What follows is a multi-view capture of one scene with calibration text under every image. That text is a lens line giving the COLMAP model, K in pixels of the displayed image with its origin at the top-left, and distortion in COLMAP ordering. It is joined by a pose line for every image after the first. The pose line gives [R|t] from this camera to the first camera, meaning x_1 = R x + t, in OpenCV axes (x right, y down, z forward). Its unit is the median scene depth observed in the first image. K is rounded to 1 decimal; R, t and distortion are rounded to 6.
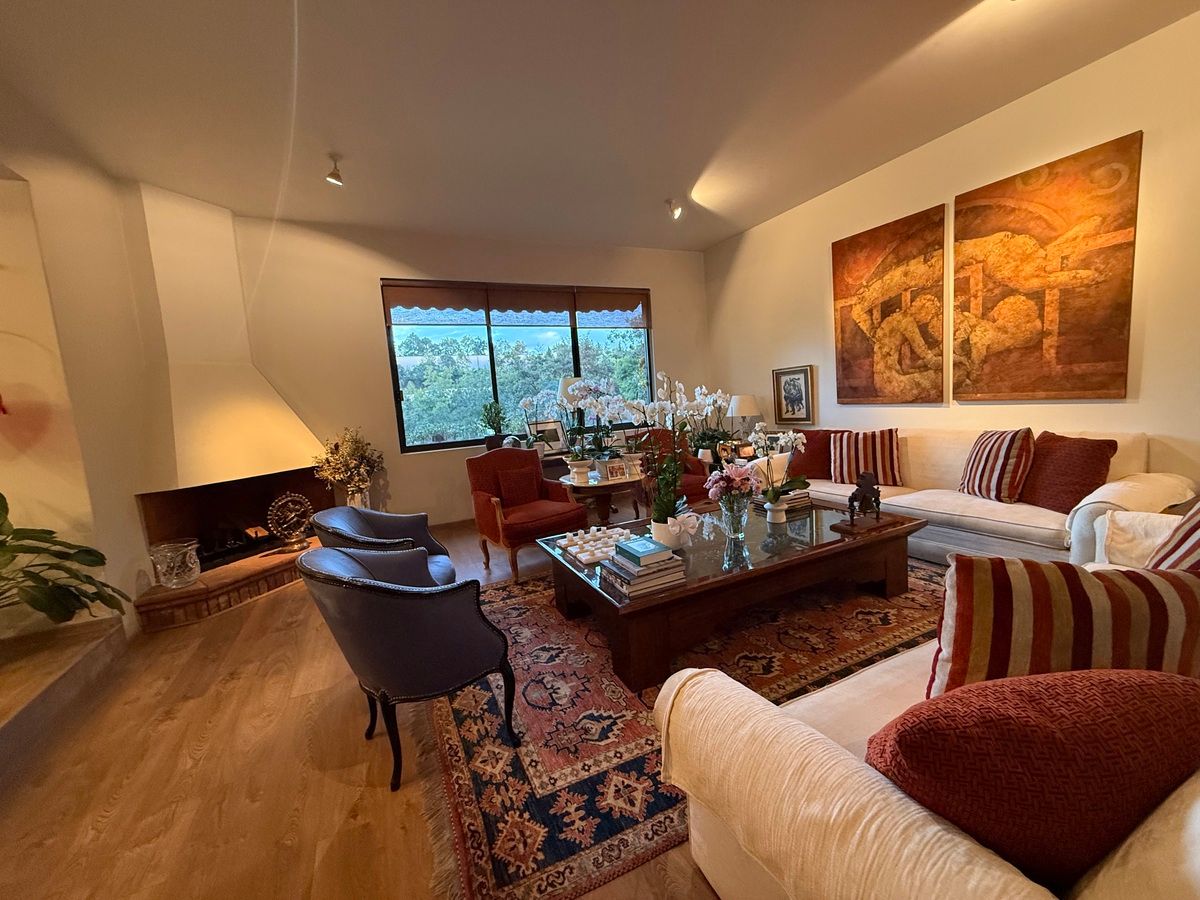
lens RADIAL K [[481.6, 0, 597.6], [0, 481.6, 452.0], [0, 0, 1]] dist [0.004757, -0.001065]
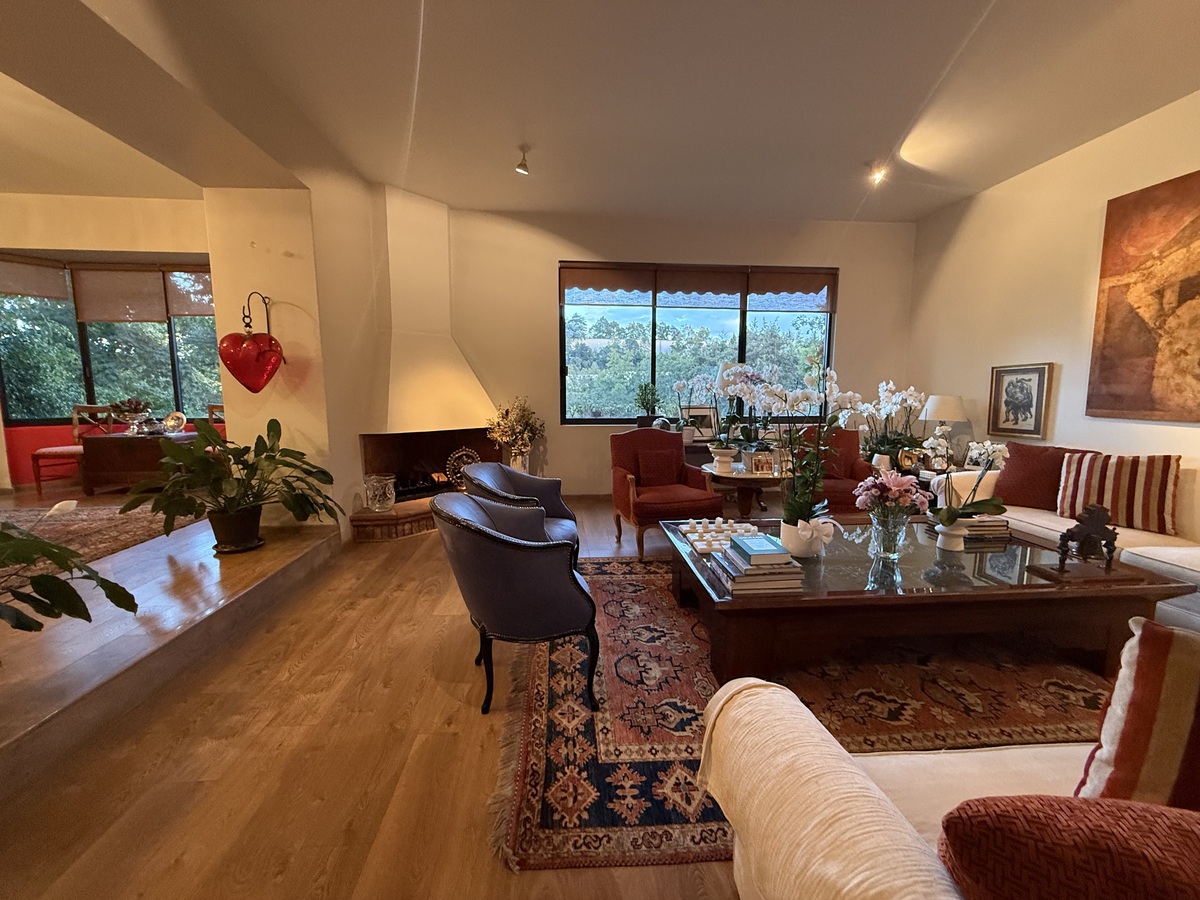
lens RADIAL K [[481.6, 0, 596.9], [0, 481.6, 452.6], [0, 0, 1]] dist [0.004757, -0.001065]
pose [[0.930900, 0.117730, -0.345782, 0.069073], [-0.107876, 0.993020, 0.047679, 0.007095], [0.348982, -0.007083, 0.937103, 0.020629]]
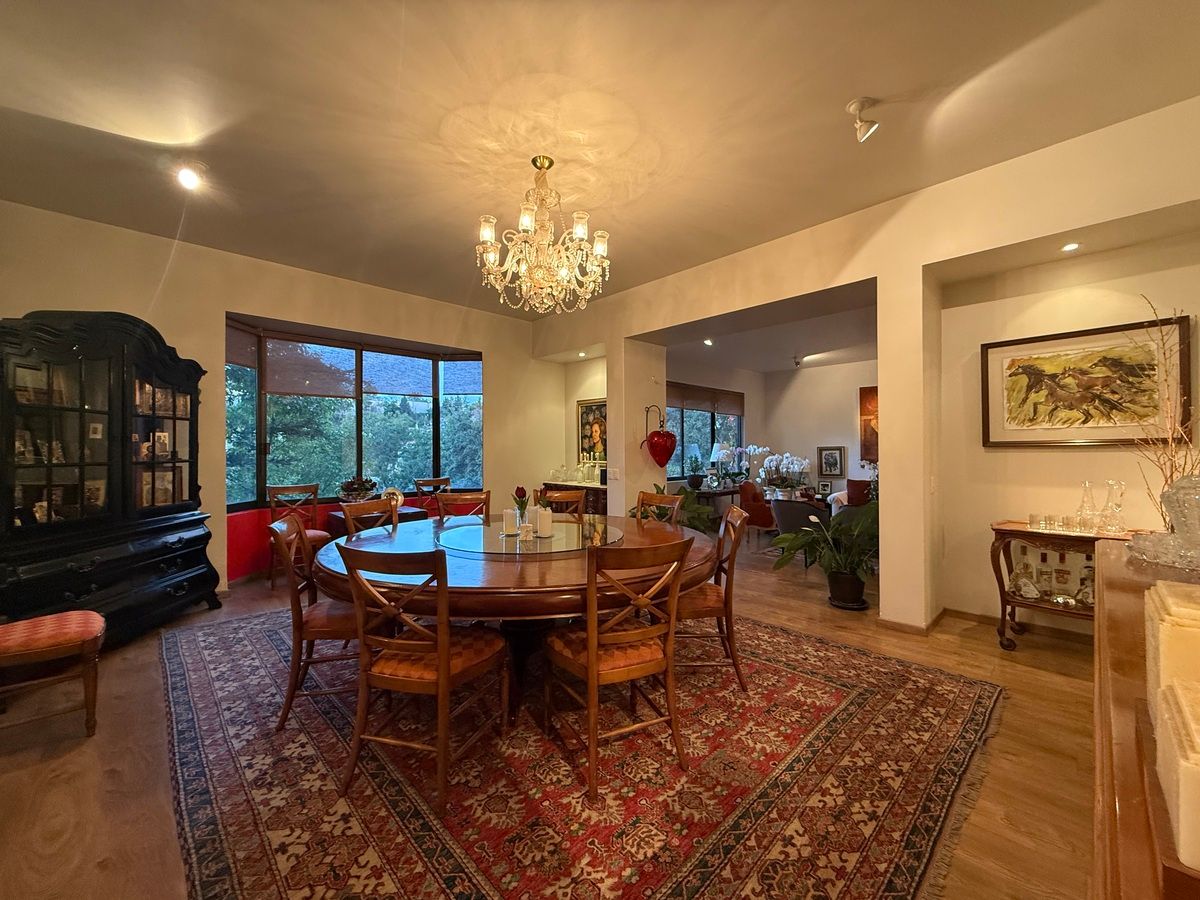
lens RADIAL K [[481.6, 0, 580.9], [0, 481.6, 452.4], [0, 0, 1]] dist [0.004757, -0.001065]
pose [[0.954839, 0.063065, 0.290352, -1.600021], [-0.025169, 0.990870, -0.132449, 0.176271], [-0.296054, 0.119160, 0.947709, -0.719161]]
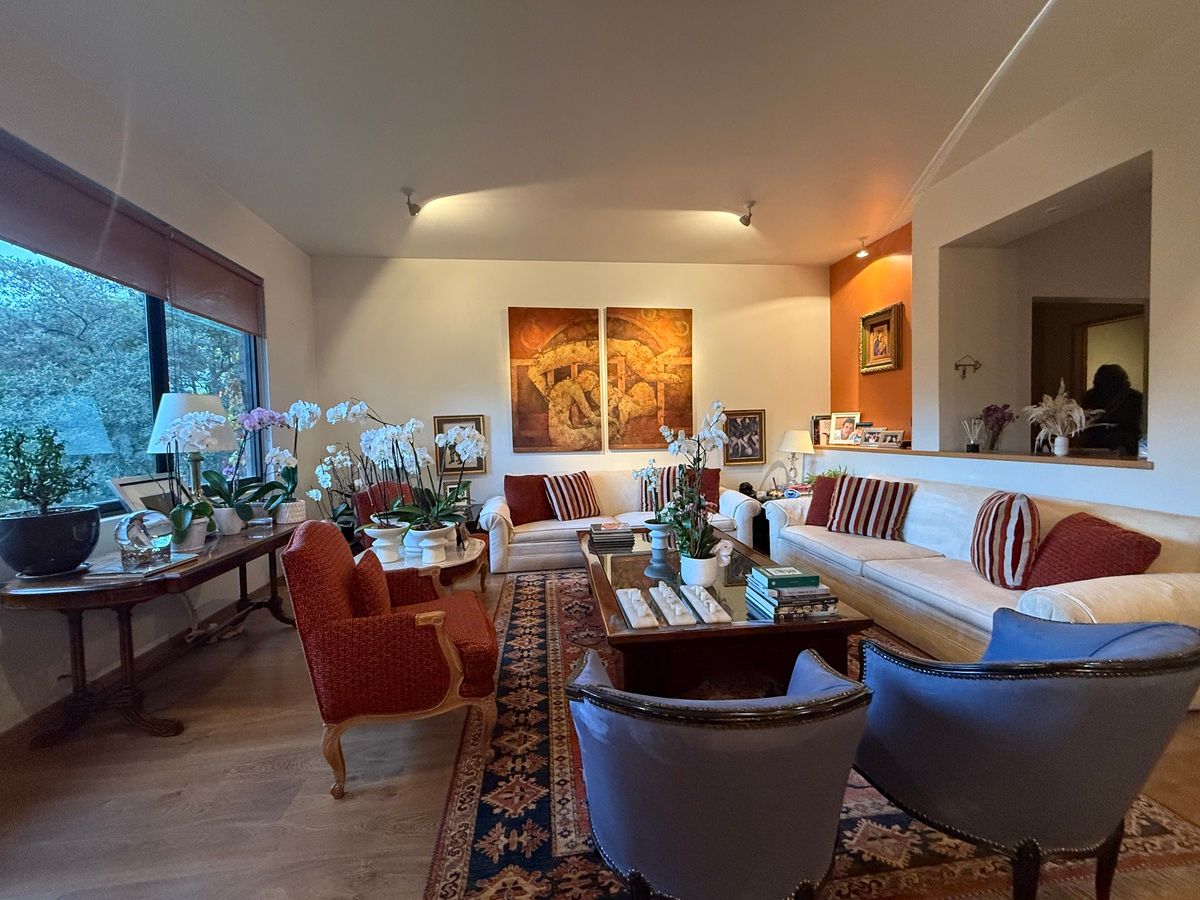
lens RADIAL K [[481.6, 0, 599.0], [0, 481.6, 448.1], [0, 0, 1]] dist [0.004757, -0.001065]
pose [[0.312654, 0.031677, 0.949339, -0.647475], [0.108531, 0.991707, -0.068834, -0.020389], [-0.943646, 0.124554, 0.306624, 0.676428]]
